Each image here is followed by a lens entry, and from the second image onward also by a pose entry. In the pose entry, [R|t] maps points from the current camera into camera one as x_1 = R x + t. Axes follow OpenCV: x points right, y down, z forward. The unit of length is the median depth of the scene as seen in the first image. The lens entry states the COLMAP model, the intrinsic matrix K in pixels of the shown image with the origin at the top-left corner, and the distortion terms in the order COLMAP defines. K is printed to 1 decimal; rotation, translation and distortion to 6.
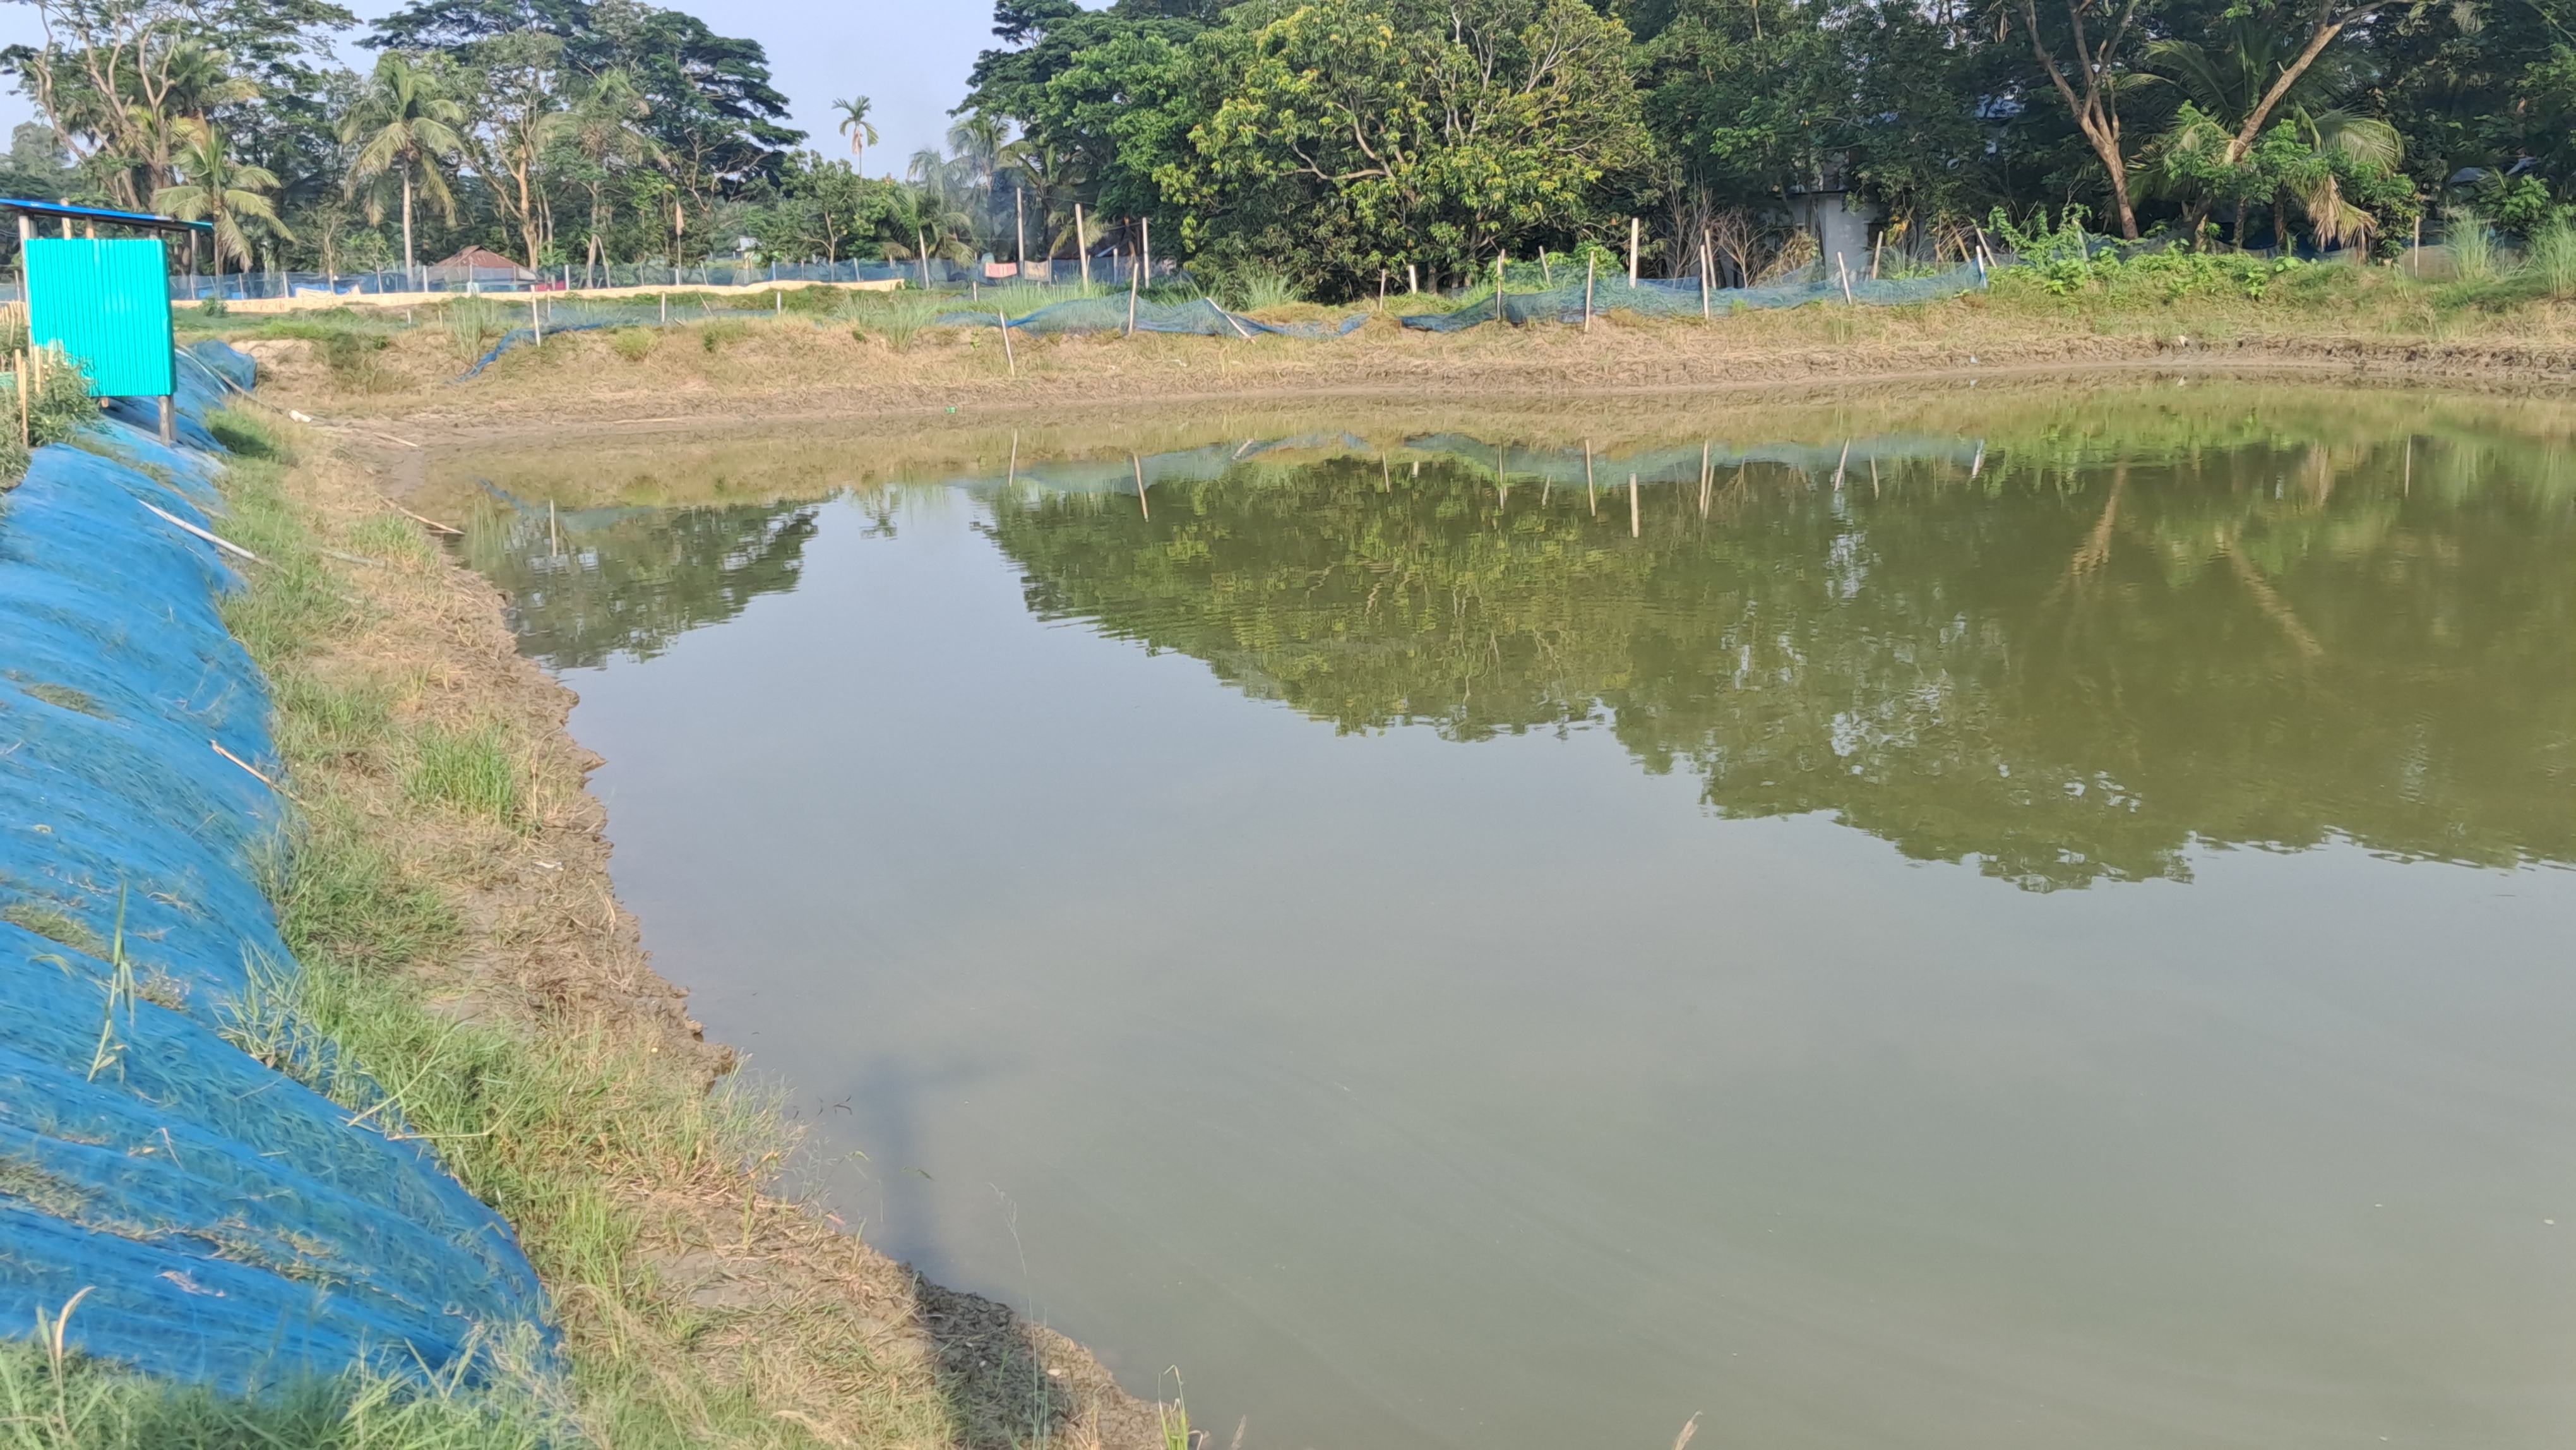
lens RADIAL K [[2440.9, 0, 1288.0], [0, 2440.9, 725.0], [0, 0, 1]] dist [0.055791, -0.018213]
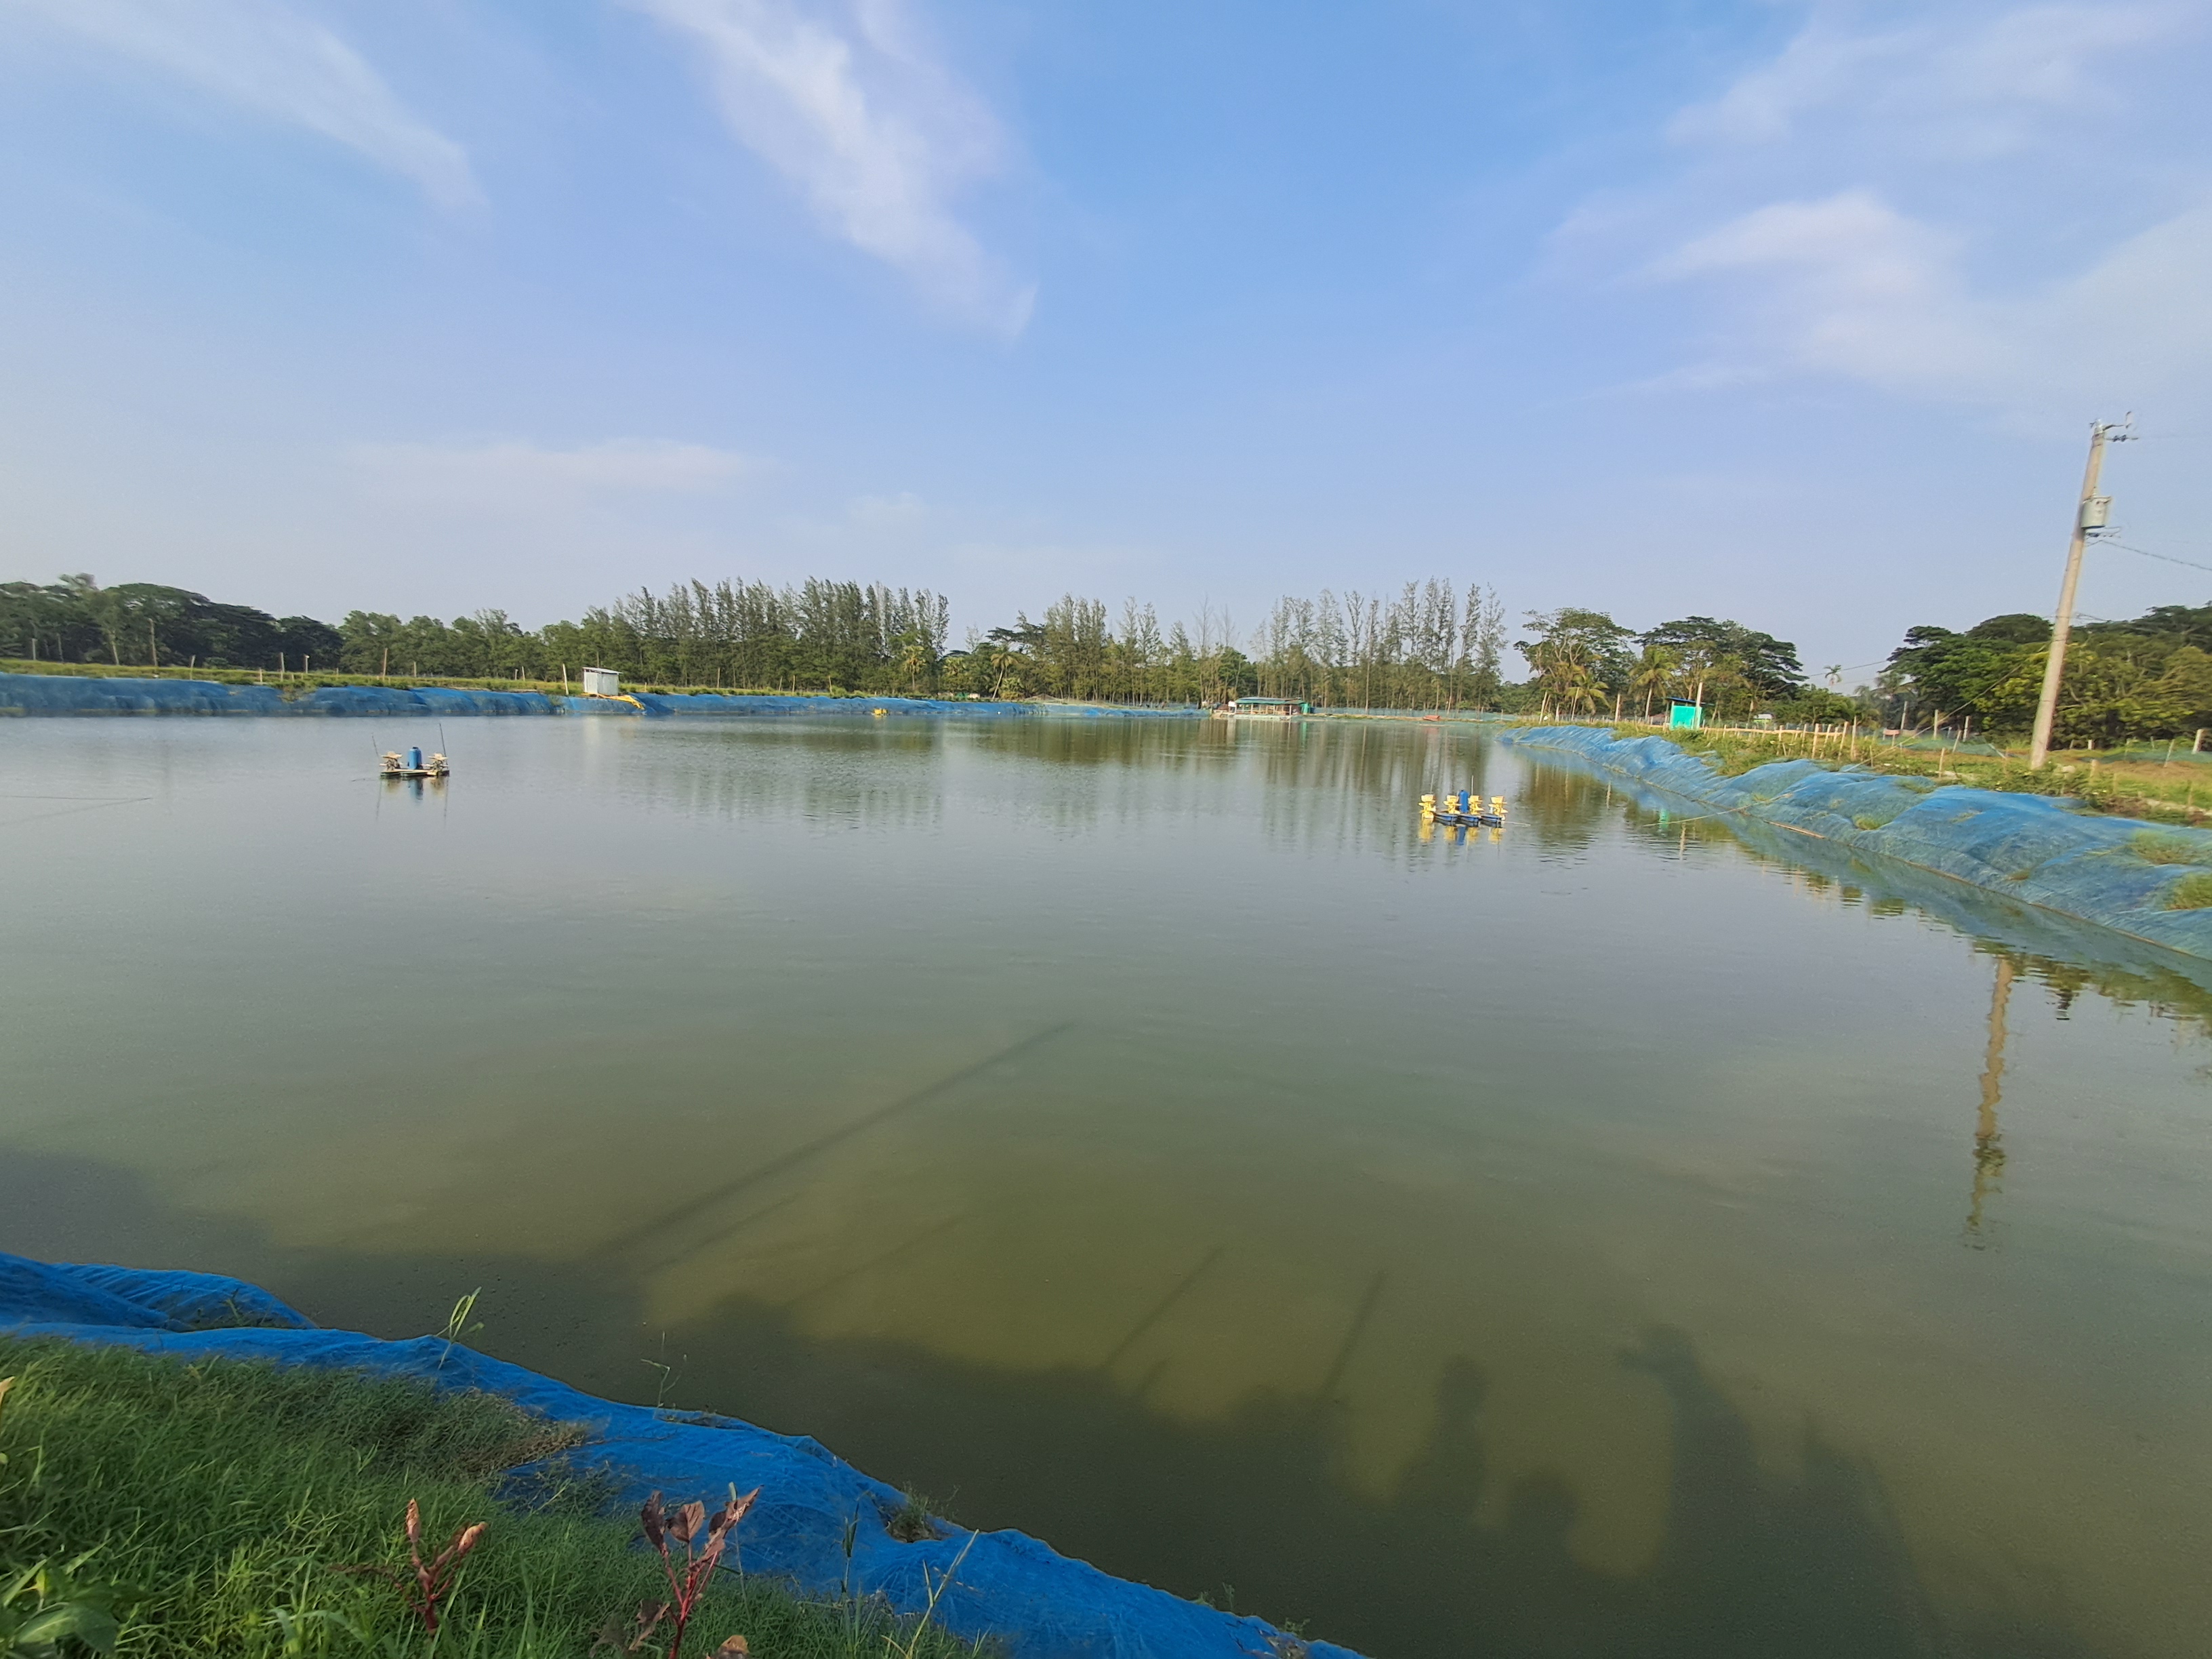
lens RADIAL K [[994.7, 0, 1106.0], [0, 994.7, 829.5], [0, 0, 1]] dist [0.001064, -0.000280]
pose [[0.717069, 0.145475, -0.681652, 0.023842], [-0.190778, 0.981594, 0.008796, 0.077798], [0.670385, 0.123737, 0.731623, -0.378705]]
